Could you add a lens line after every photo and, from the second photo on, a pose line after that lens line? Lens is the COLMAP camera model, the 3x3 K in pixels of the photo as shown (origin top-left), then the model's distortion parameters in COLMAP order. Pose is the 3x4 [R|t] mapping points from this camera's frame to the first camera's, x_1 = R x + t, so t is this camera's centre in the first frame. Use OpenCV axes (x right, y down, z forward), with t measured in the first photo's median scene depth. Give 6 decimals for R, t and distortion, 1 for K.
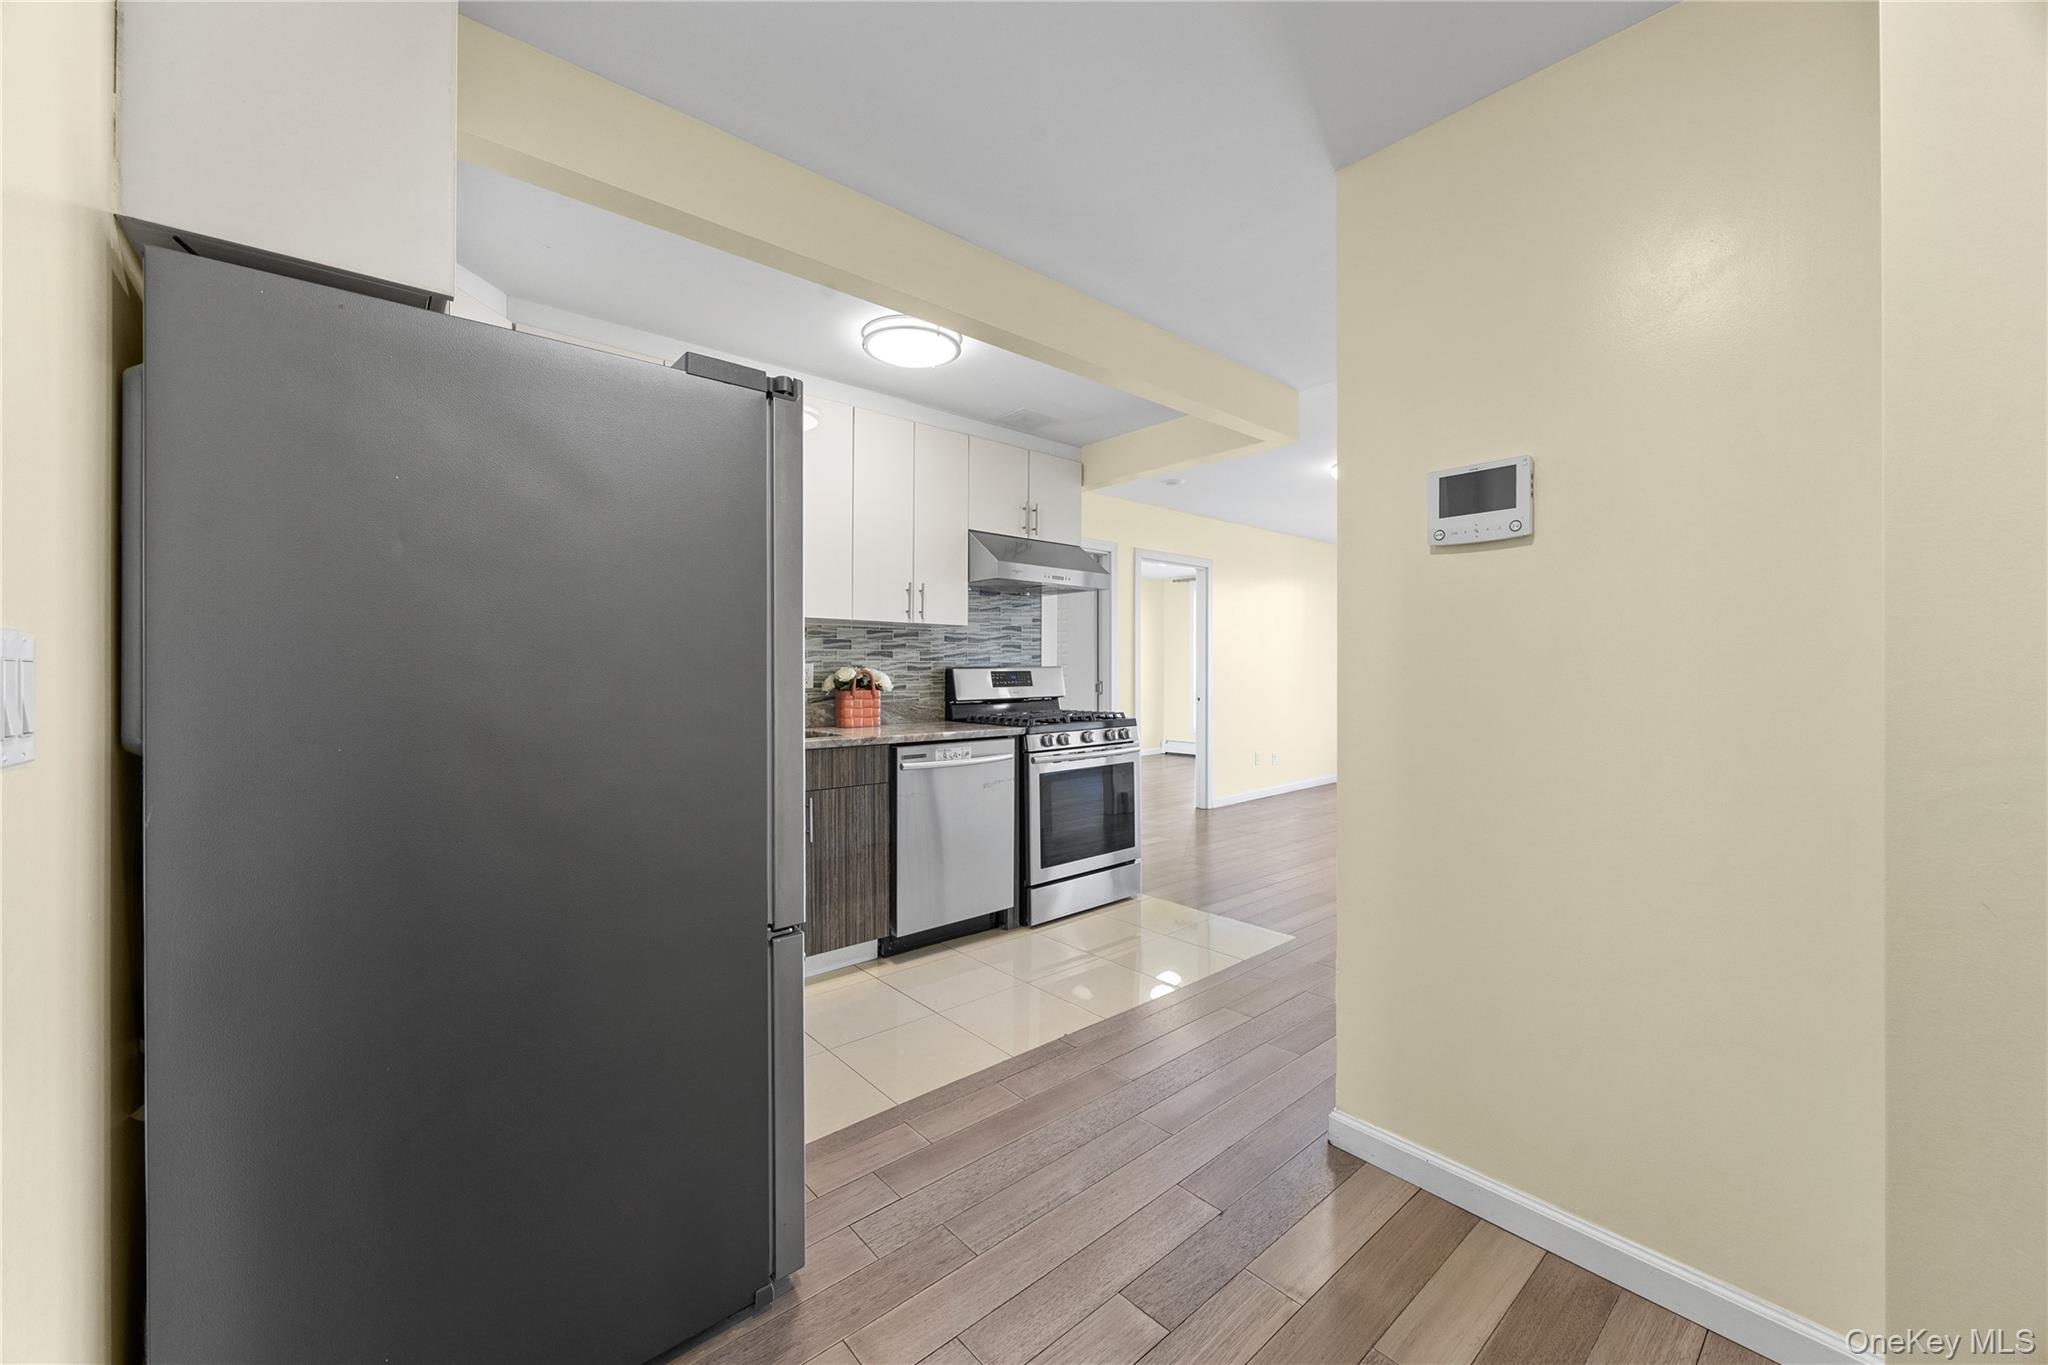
lens RADIAL K [[787.4, 0, 1024.2], [0, 787.4, 673.6], [0, 0, 1]] dist [-0.001969, 0.001550]
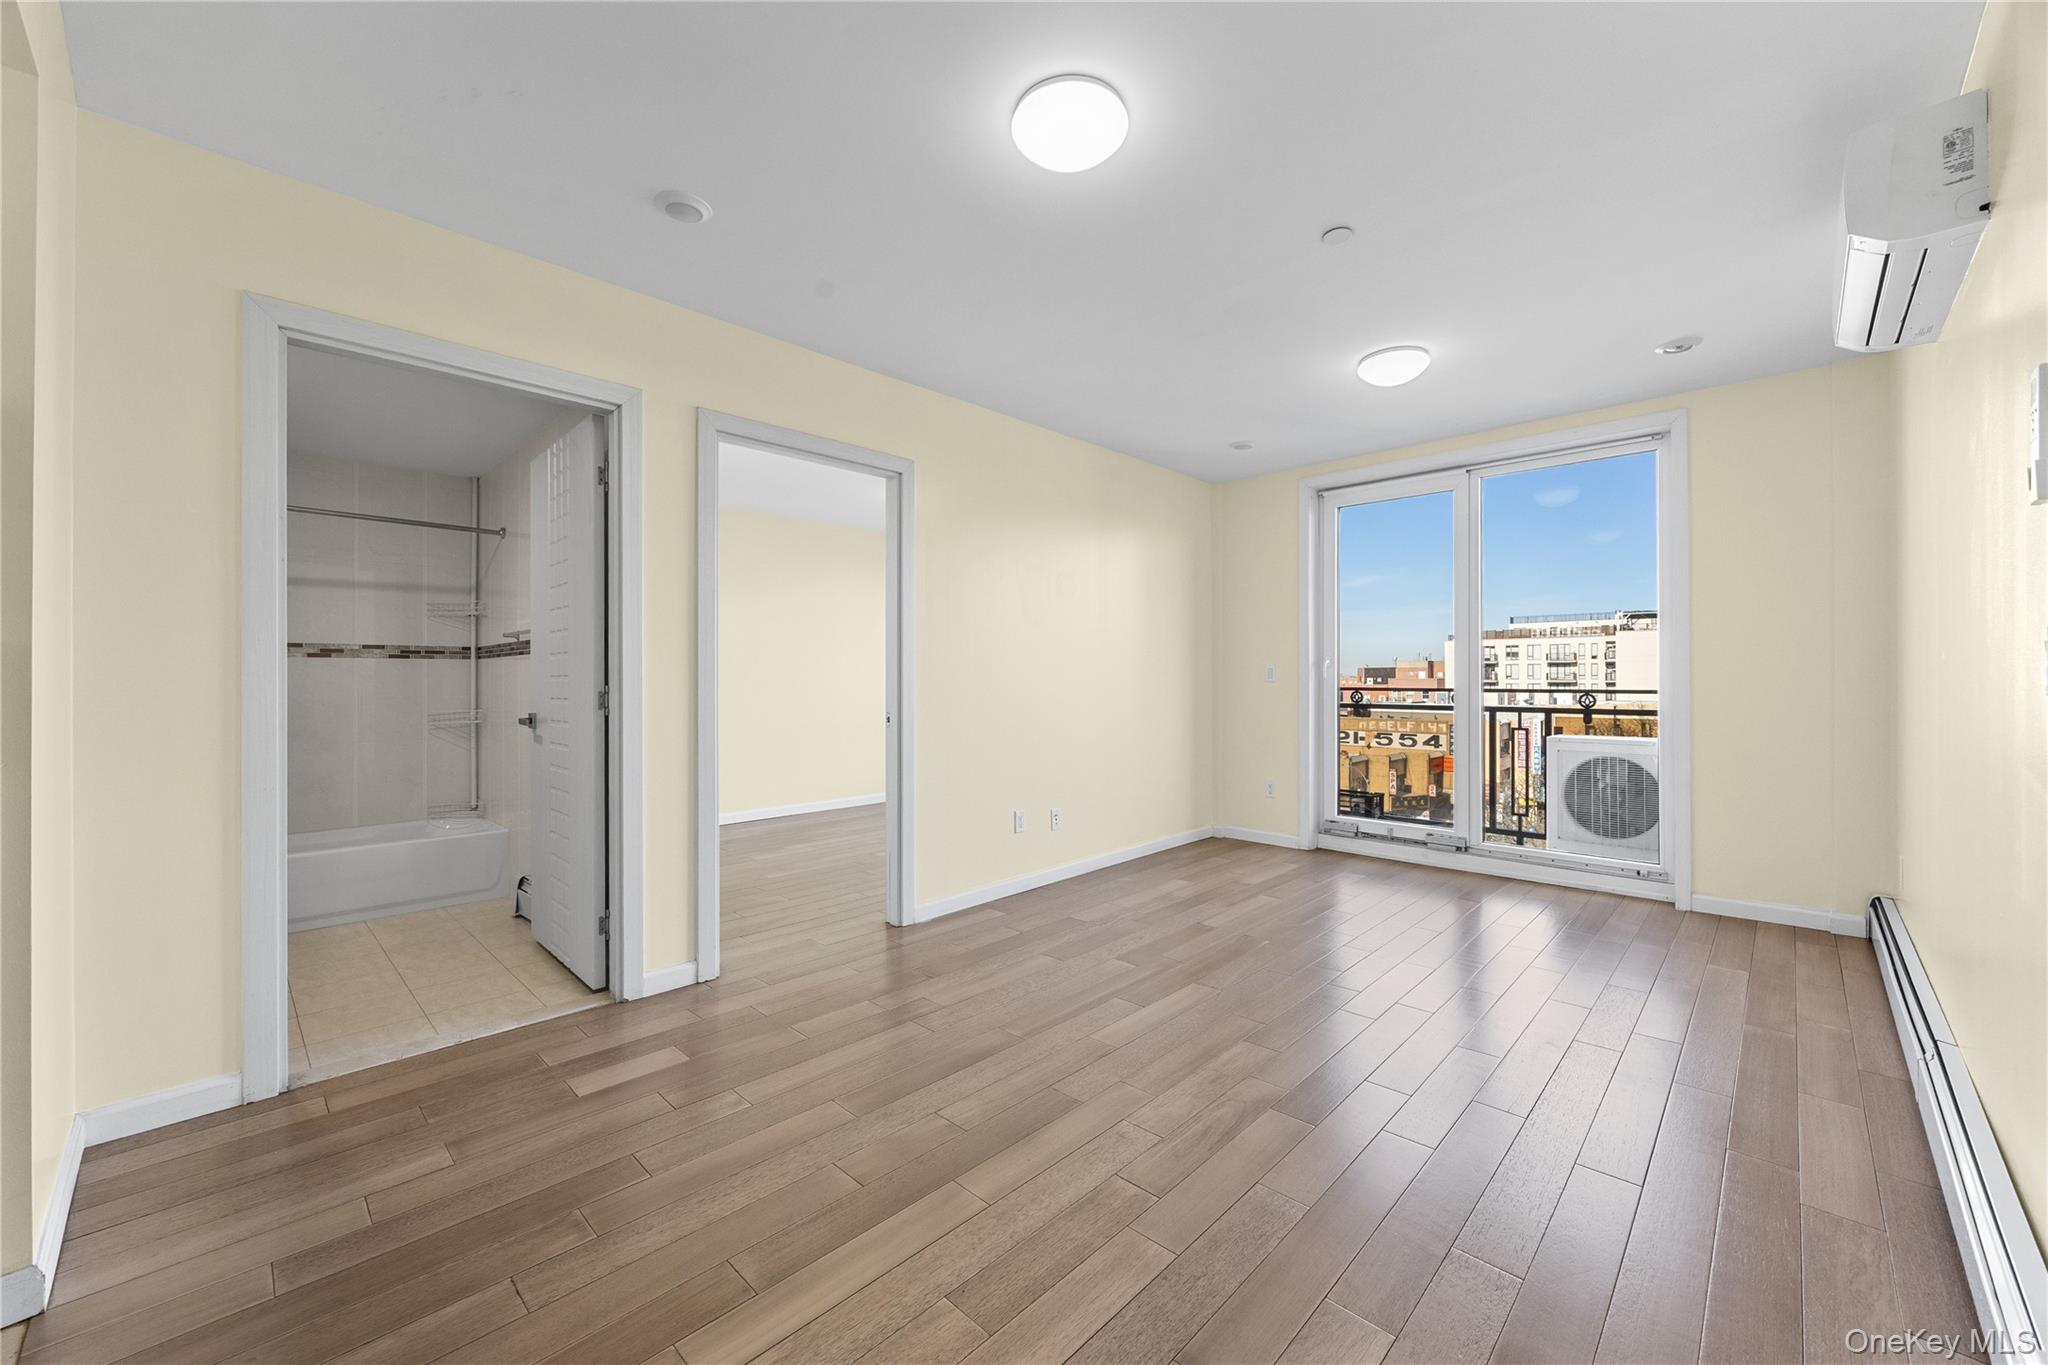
lens RADIAL K [[787.4, 0, 1024.0], [0, 787.4, 683.3], [0, 0, 1]] dist [-0.001969, 0.001550]
pose [[0.997093, -0.006325, 0.075935, 0.479261], [0.006459, 0.999978, -0.001529, 0.015708], [-0.075924, 0.002015, 0.997112, 0.811151]]
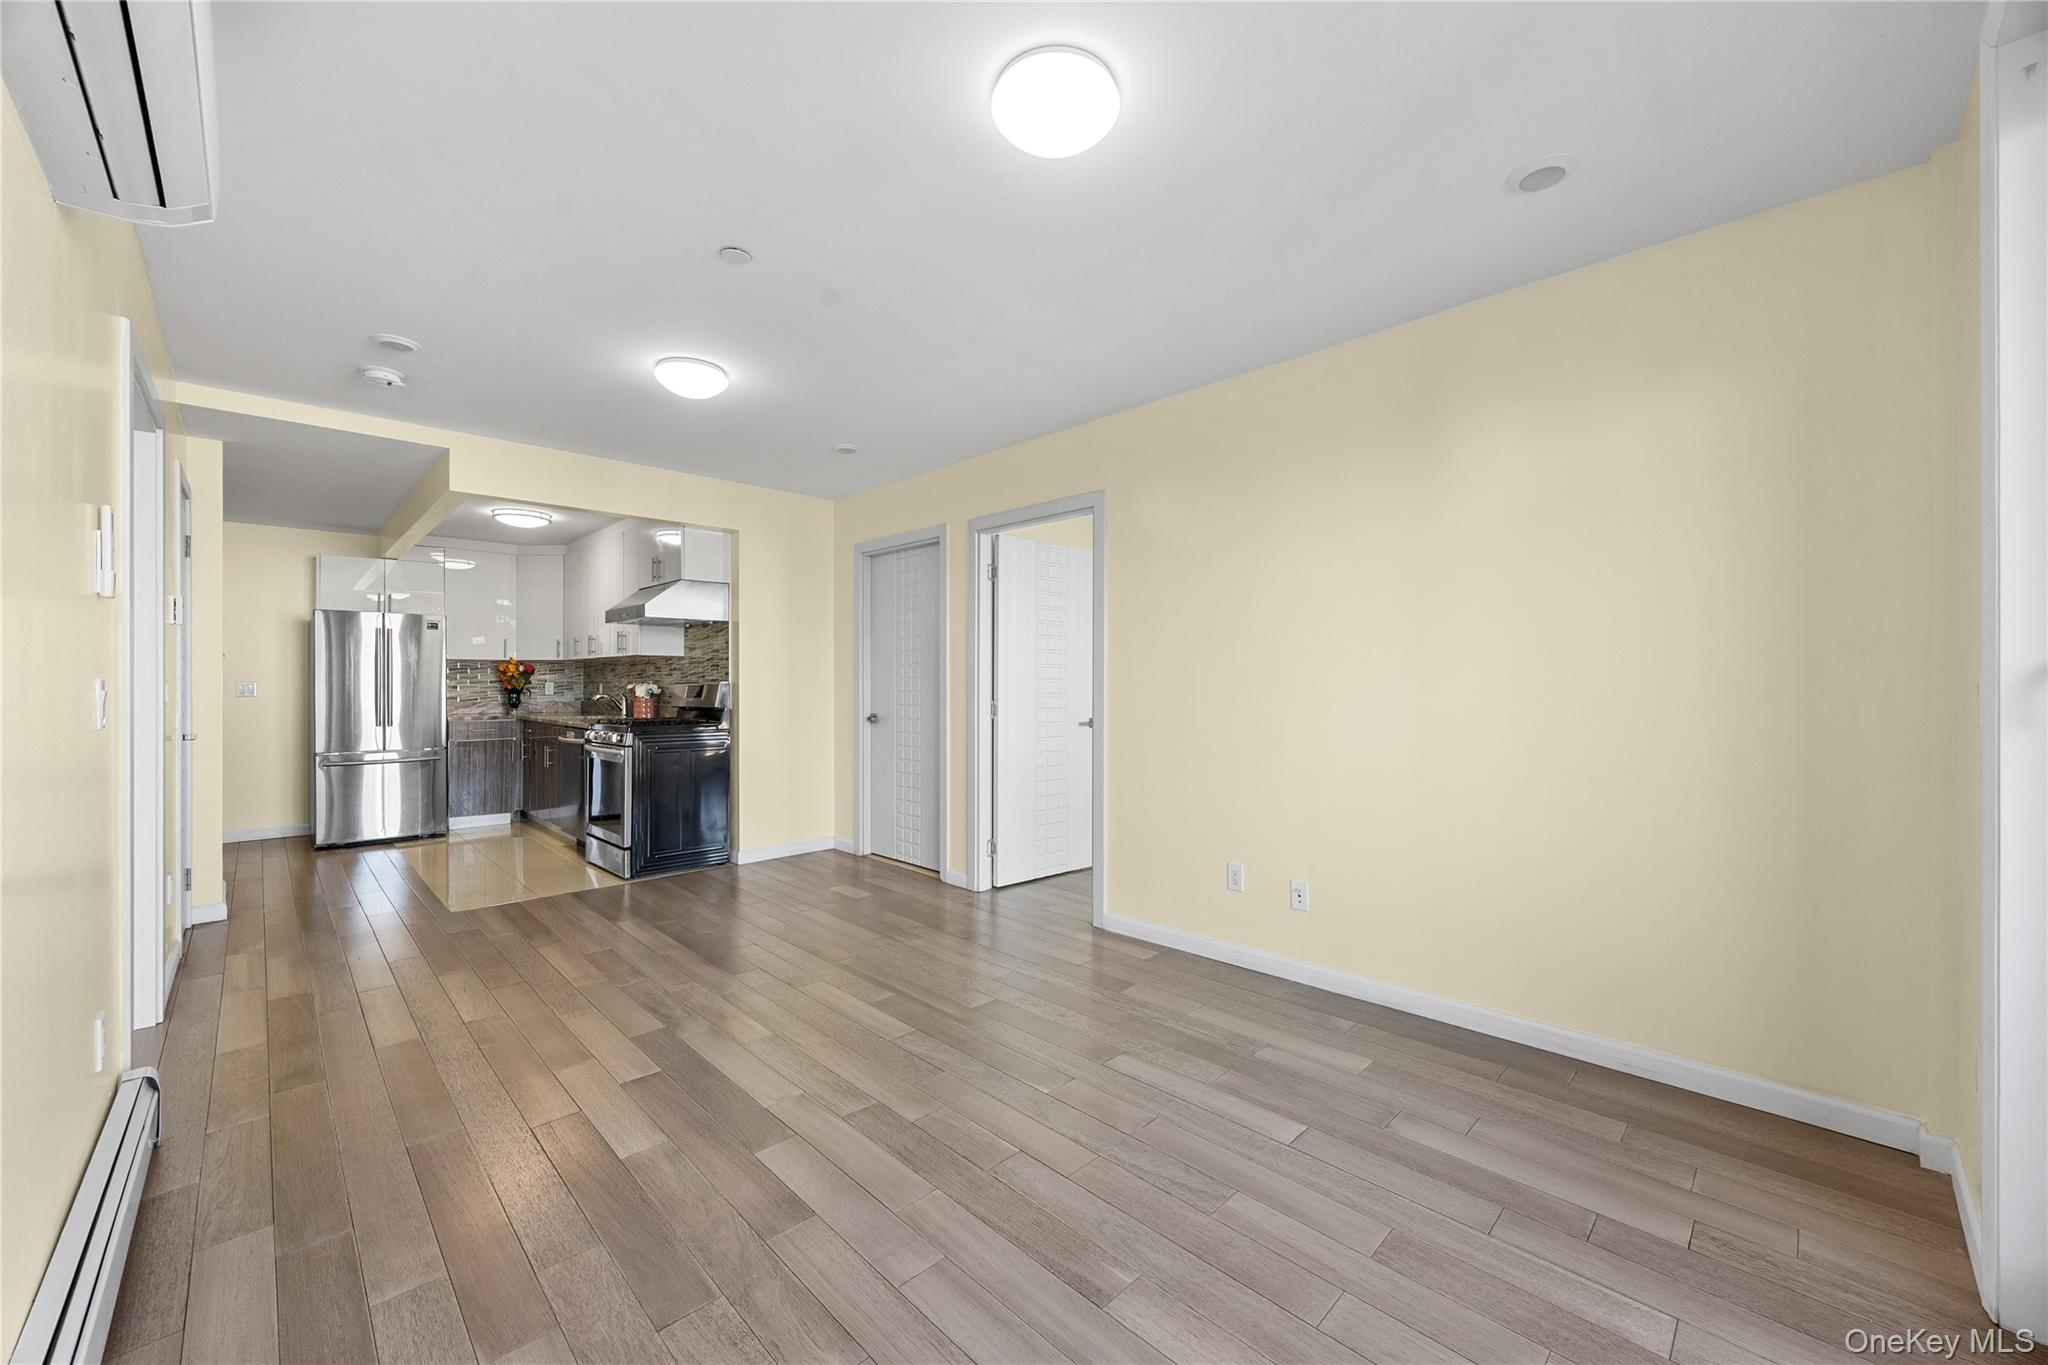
lens RADIAL K [[787.4, 0, 1028.7], [0, 787.4, 680.2], [0, 0, 1]] dist [-0.001969, 0.001550]
pose [[0.054442, -0.006278, -0.998497, 1.411195], [-0.003400, 0.999973, -0.006473, -0.005615], [0.998511, 0.003747, 0.054420, 1.616798]]
